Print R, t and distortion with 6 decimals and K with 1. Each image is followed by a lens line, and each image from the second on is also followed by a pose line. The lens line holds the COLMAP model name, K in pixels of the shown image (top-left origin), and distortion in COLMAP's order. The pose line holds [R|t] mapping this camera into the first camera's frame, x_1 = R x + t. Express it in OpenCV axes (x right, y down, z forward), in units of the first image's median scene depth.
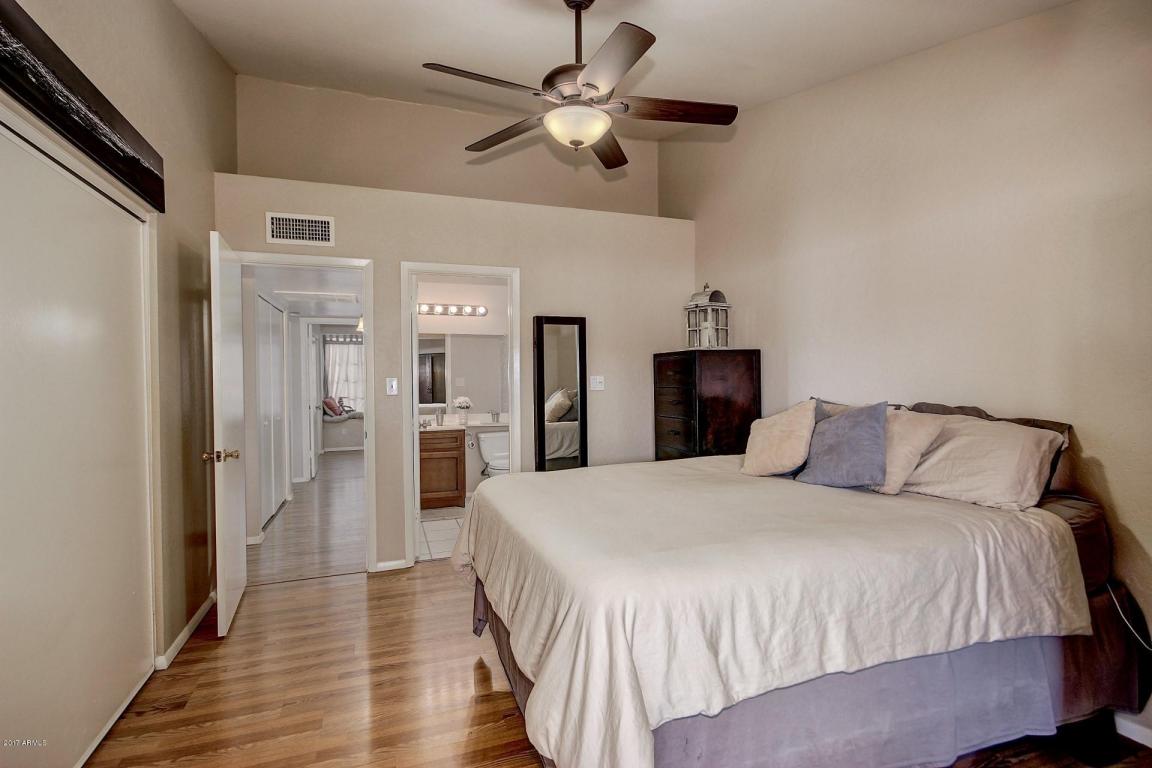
lens RADIAL K [[540.4, 0, 574.3], [0, 540.4, 383.1], [0, 0, 1]] dist [-0.000440, -0.000059]
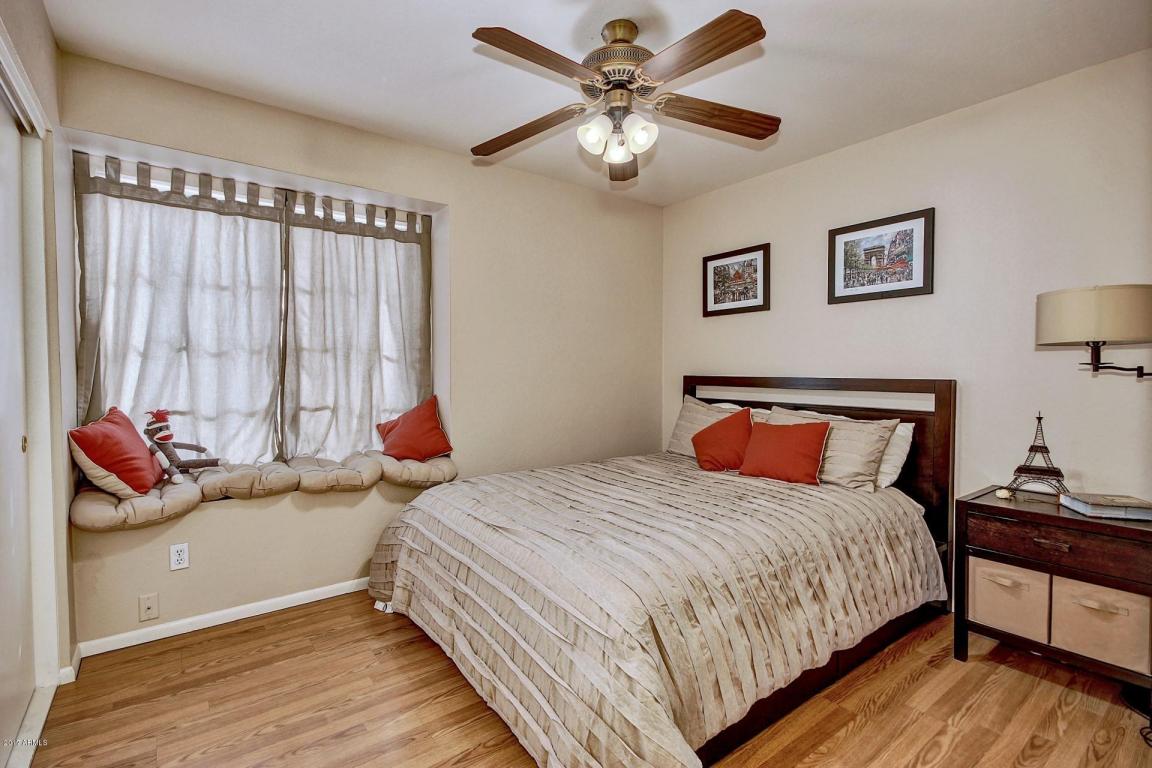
lens RADIAL K [[540.4, 0, 575.7], [0, 540.4, 379.4], [0, 0, 1]] dist [-0.000440, -0.000059]
pose [[0.960106, 0.000935, 0.279633, -0.316152], [-0.004002, 0.999938, 0.010396, 0.007235], [-0.279606, -0.011101, 0.960051, 0.702879]]
